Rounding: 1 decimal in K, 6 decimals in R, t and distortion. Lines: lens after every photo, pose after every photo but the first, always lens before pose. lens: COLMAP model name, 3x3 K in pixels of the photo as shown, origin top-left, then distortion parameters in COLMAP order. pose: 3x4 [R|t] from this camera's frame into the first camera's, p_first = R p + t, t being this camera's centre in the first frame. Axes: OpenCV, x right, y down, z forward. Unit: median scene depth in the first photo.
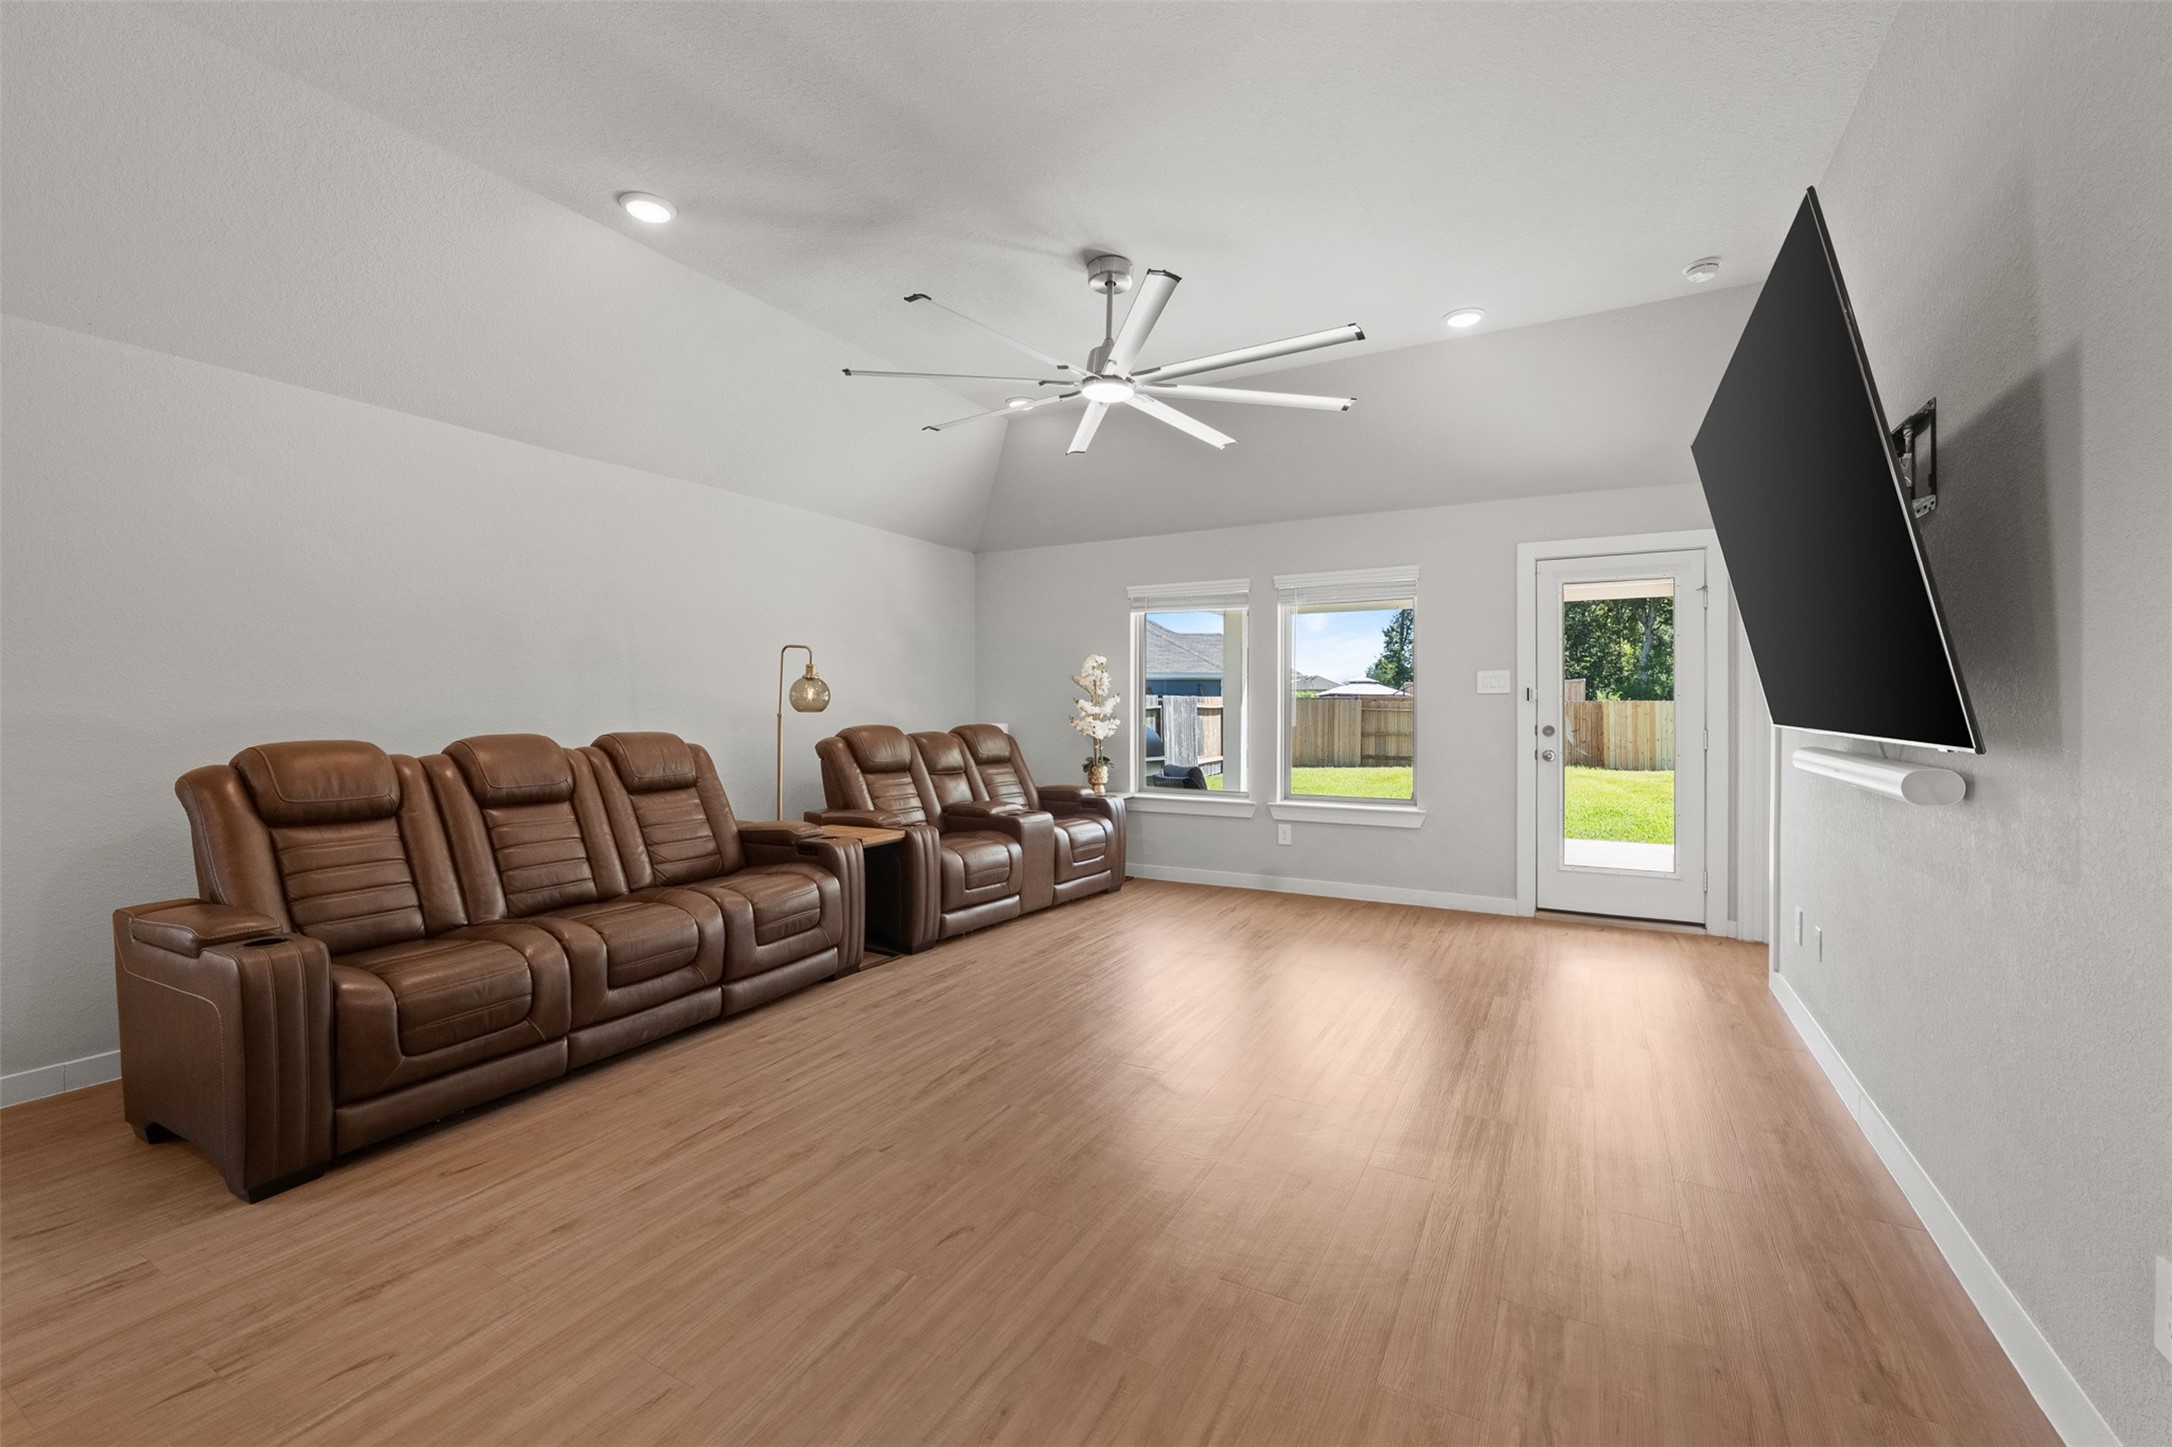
lens RADIAL K [[891.7, 0, 1087.5], [0, 891.7, 715.9], [0, 0, 1]] dist [-0.011906, 0.000689]
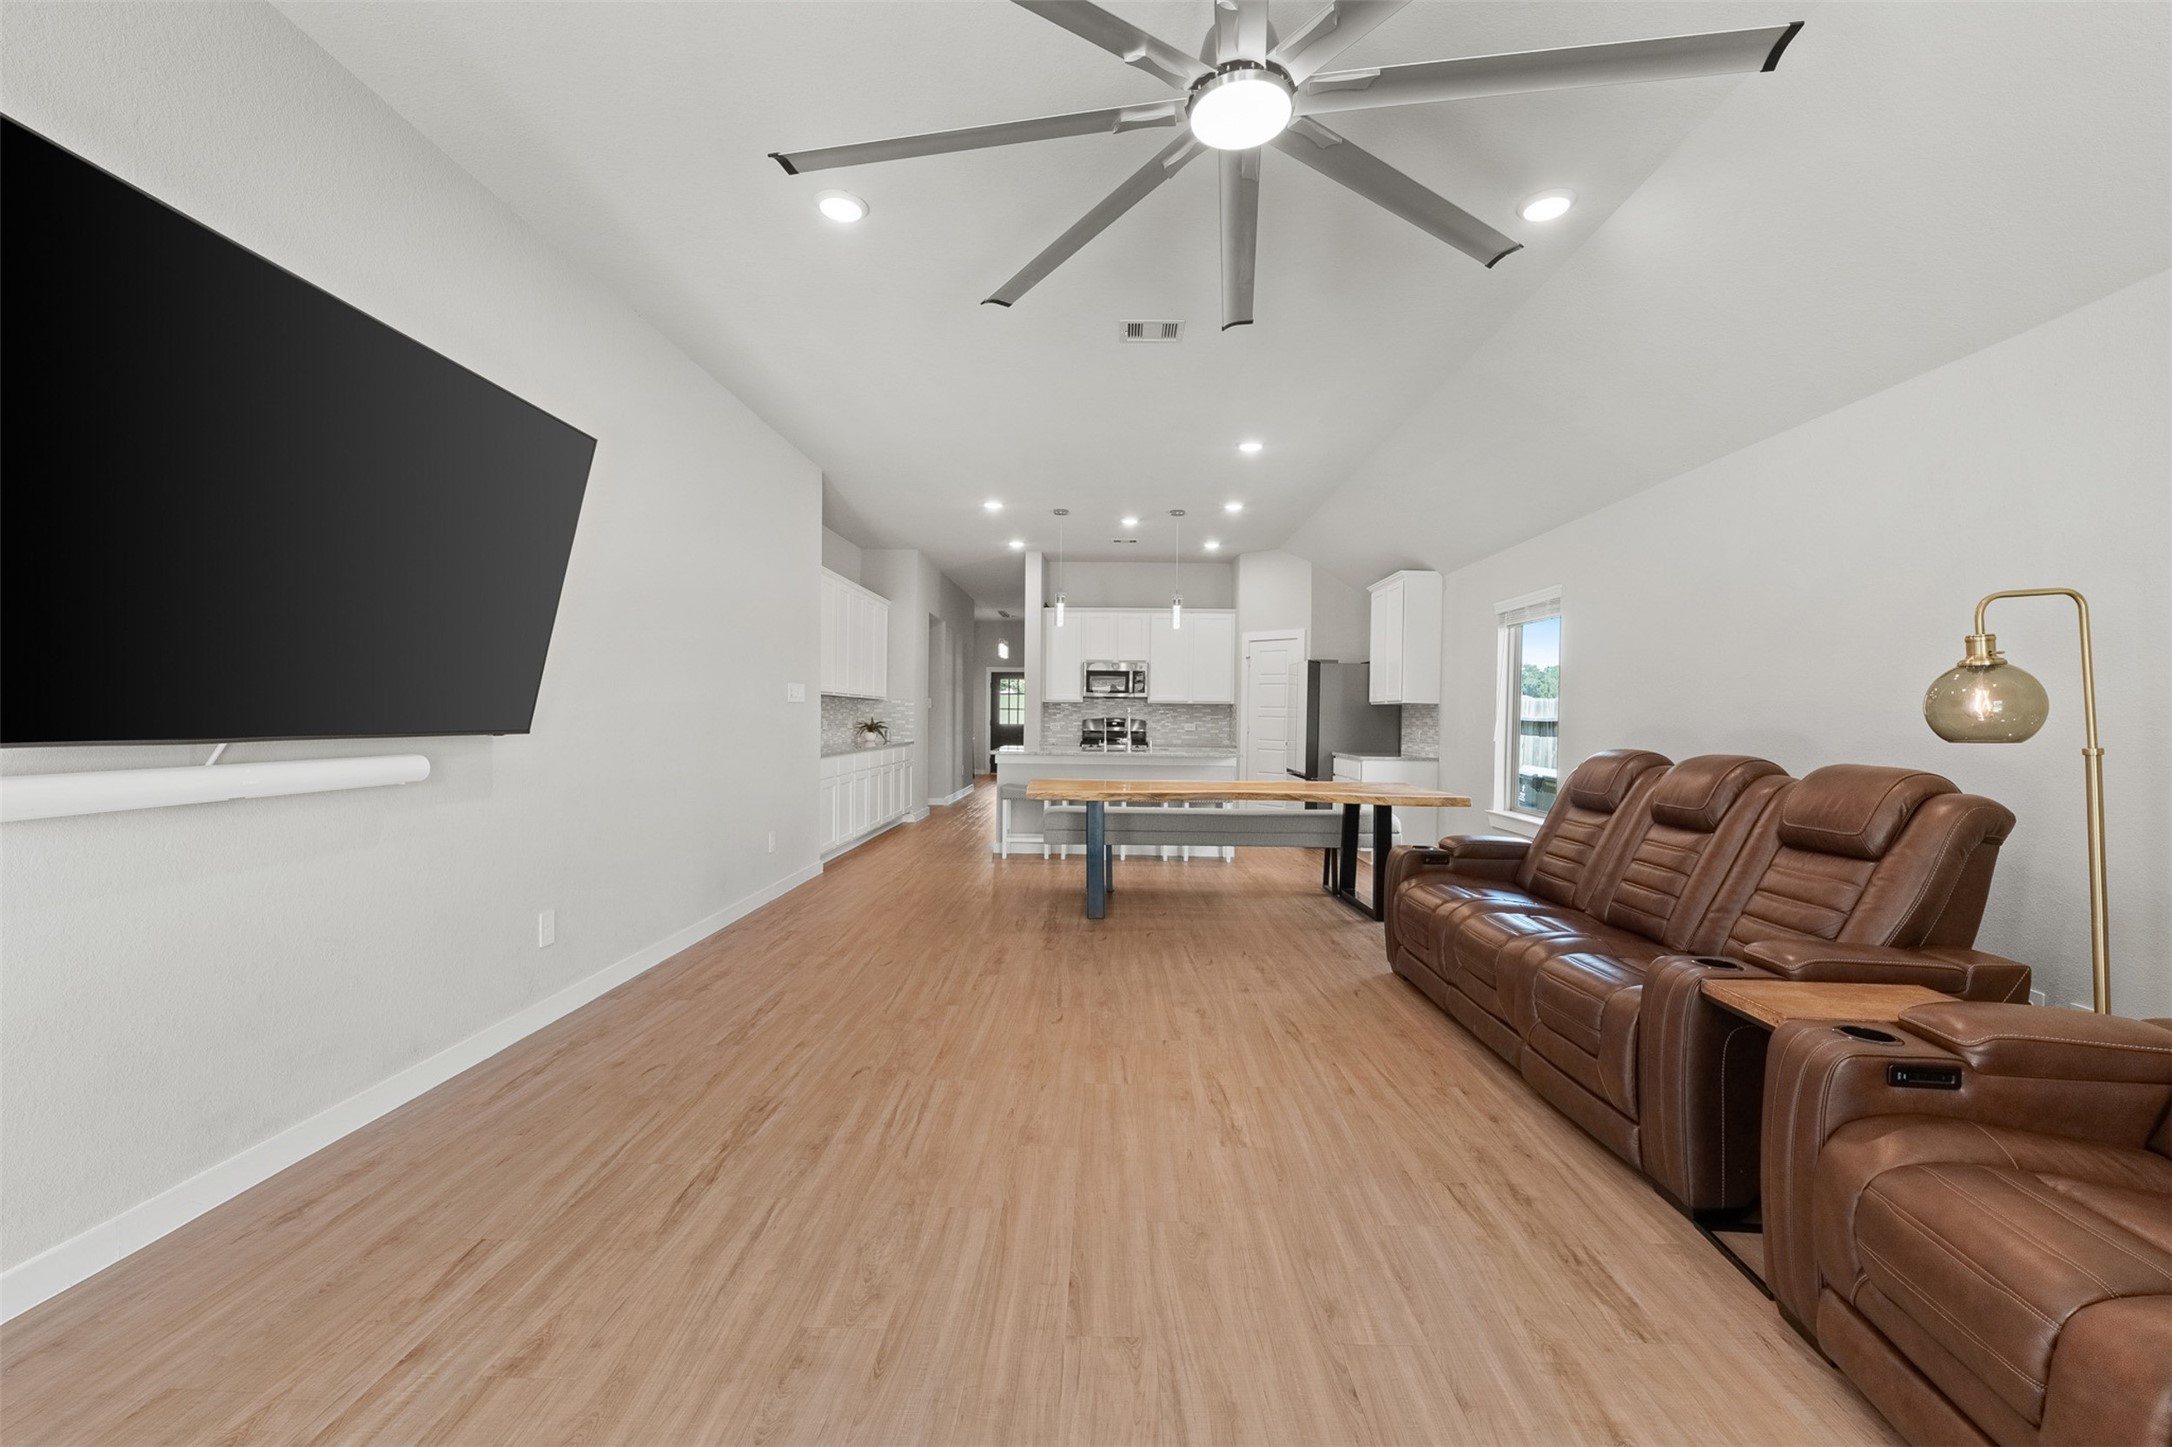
lens RADIAL K [[891.7, 0, 1087.5], [0, 891.7, 715.9], [0, 0, 1]] dist [-0.011906, 0.000689]
pose [[-0.885580, -0.006712, -0.464438, 0.389629], [-0.013944, 0.999829, 0.012140, -0.022789], [0.464278, 0.017227, -0.885522, 1.617834]]
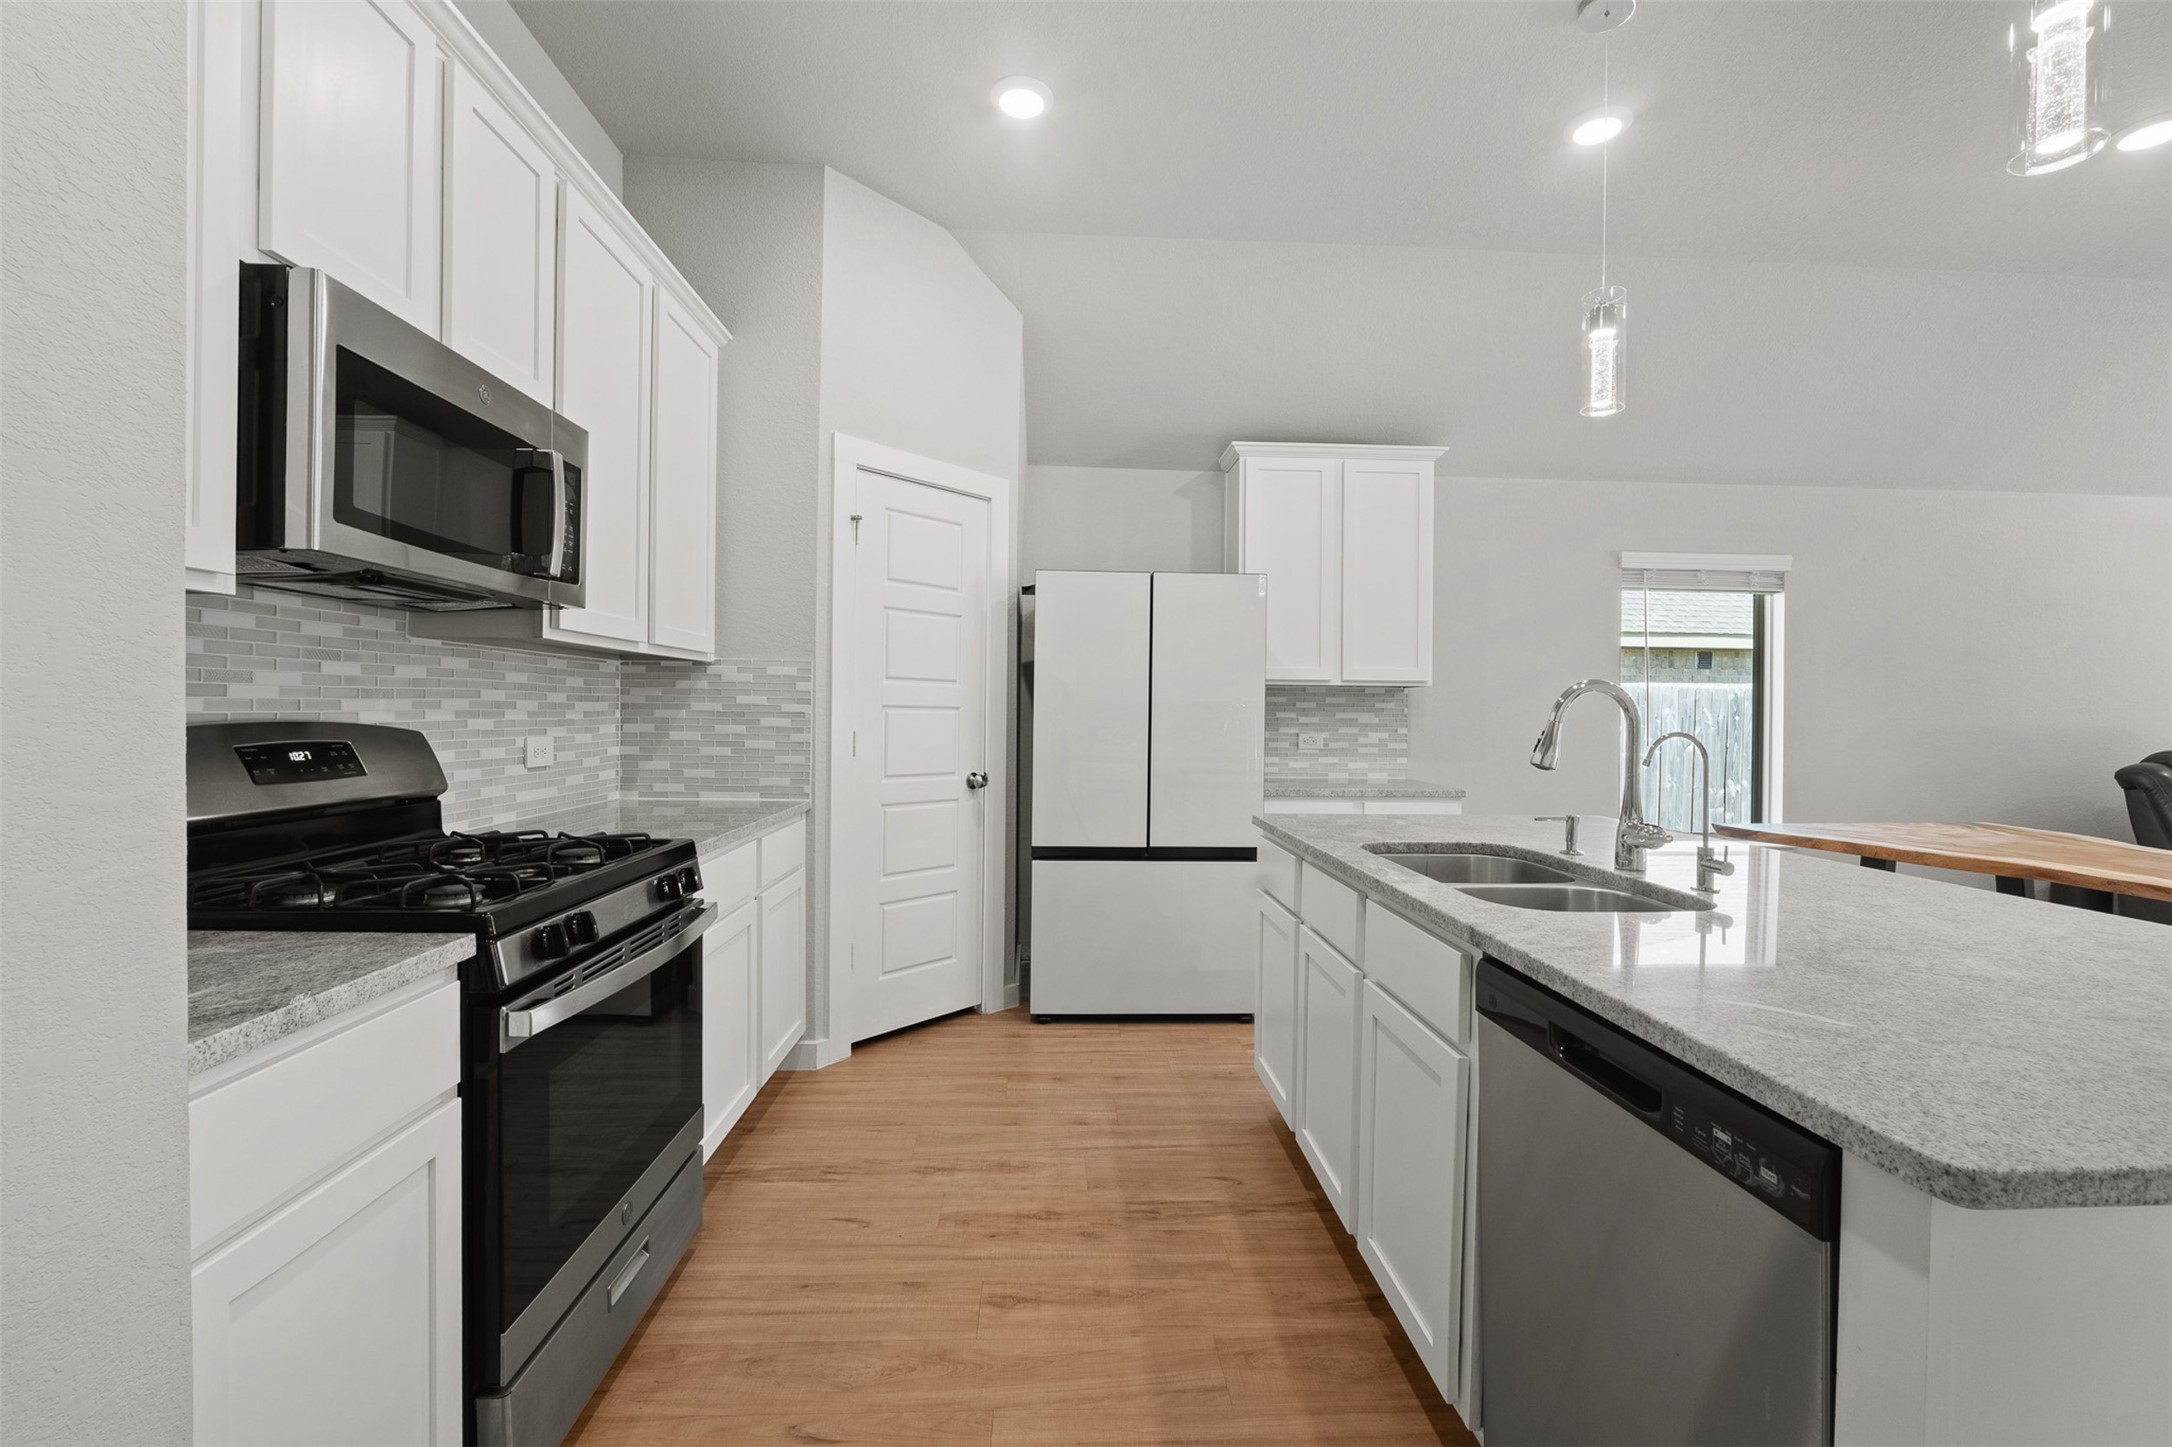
lens RADIAL K [[891.7, 0, 1087.5], [0, 891.7, 715.9], [0, 0, 1]] dist [-0.011906, 0.000689]
pose [[0.527685, 0.015651, -0.849296, -0.572794], [-0.023729, 0.999712, 0.003680, 0.009530], [0.849109, 0.018211, 0.527904, -1.126796]]
